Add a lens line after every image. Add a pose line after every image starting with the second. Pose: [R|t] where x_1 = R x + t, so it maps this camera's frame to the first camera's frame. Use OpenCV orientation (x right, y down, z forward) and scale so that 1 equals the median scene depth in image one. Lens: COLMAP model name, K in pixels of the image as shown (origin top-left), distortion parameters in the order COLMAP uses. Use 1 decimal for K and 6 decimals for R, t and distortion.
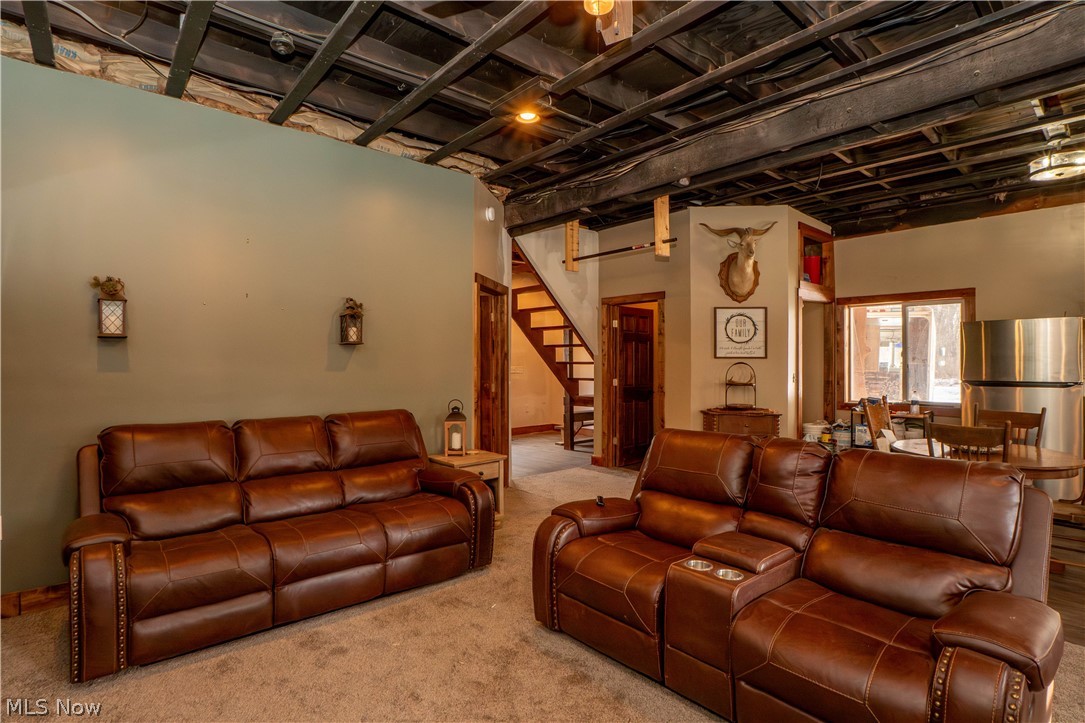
lens RADIAL K [[539.7, 0, 542.5], [0, 539.7, 361.5], [0, 0, 1]] dist [-0.038041, 0.000145]
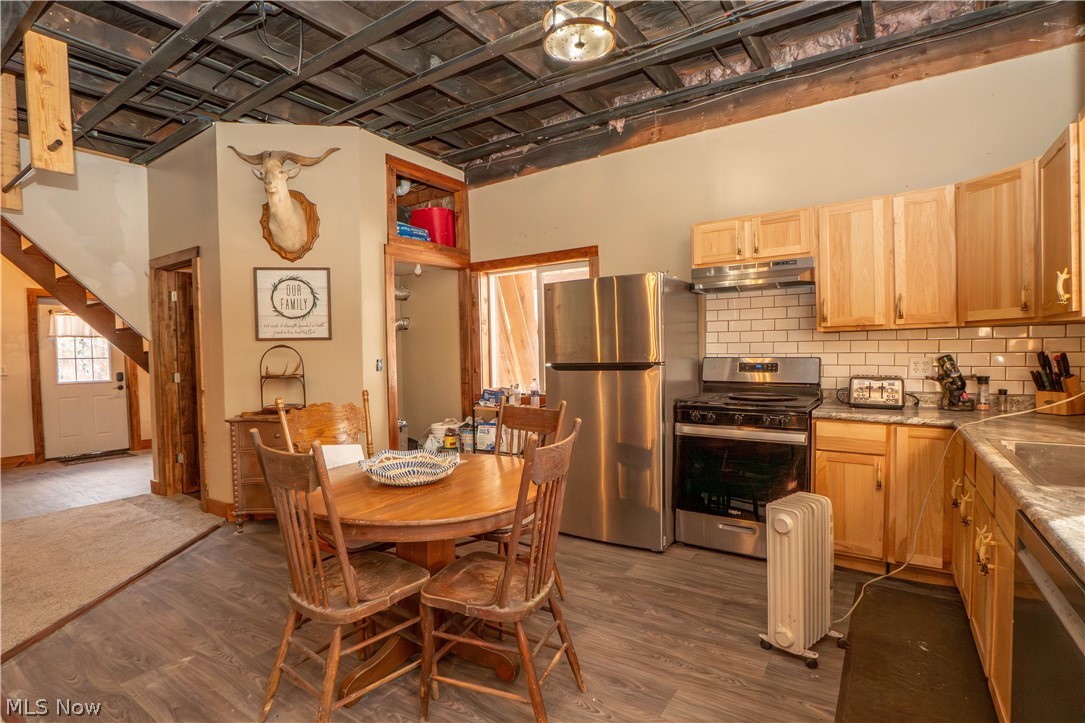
lens RADIAL K [[531.8, 0, 542.5], [0, 531.8, 361.5], [0, 0, 1]] dist [-0.038300, -0.000203]
pose [[0.963766, -0.023979, 0.265670, 0.500399], [0.018705, 0.999575, 0.022363, 0.013052], [-0.266093, -0.016584, 0.963805, 0.240709]]
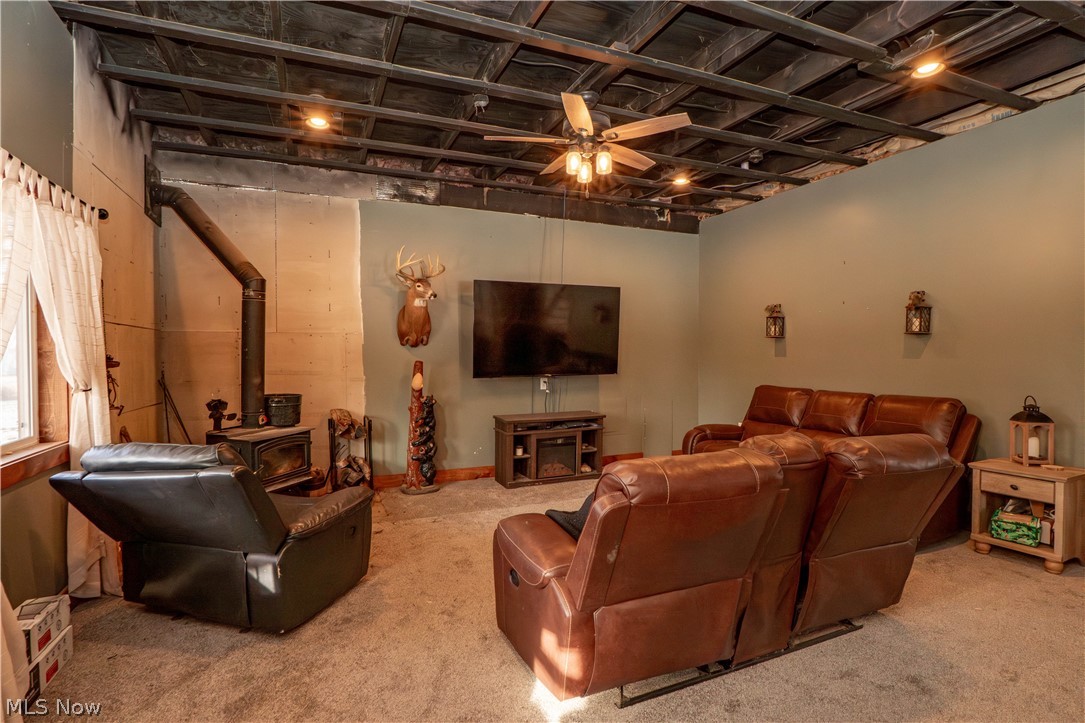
lens RADIAL K [[539.7, 0, 542.5], [0, 539.7, 361.5], [0, 0, 1]] dist [-0.038041, 0.000145]
pose [[-0.301508, 0.011390, -0.953396, 0.603523], [-0.005241, 0.999894, 0.013603, 0.010484], [0.953449, 0.009098, -0.301417, 0.406886]]
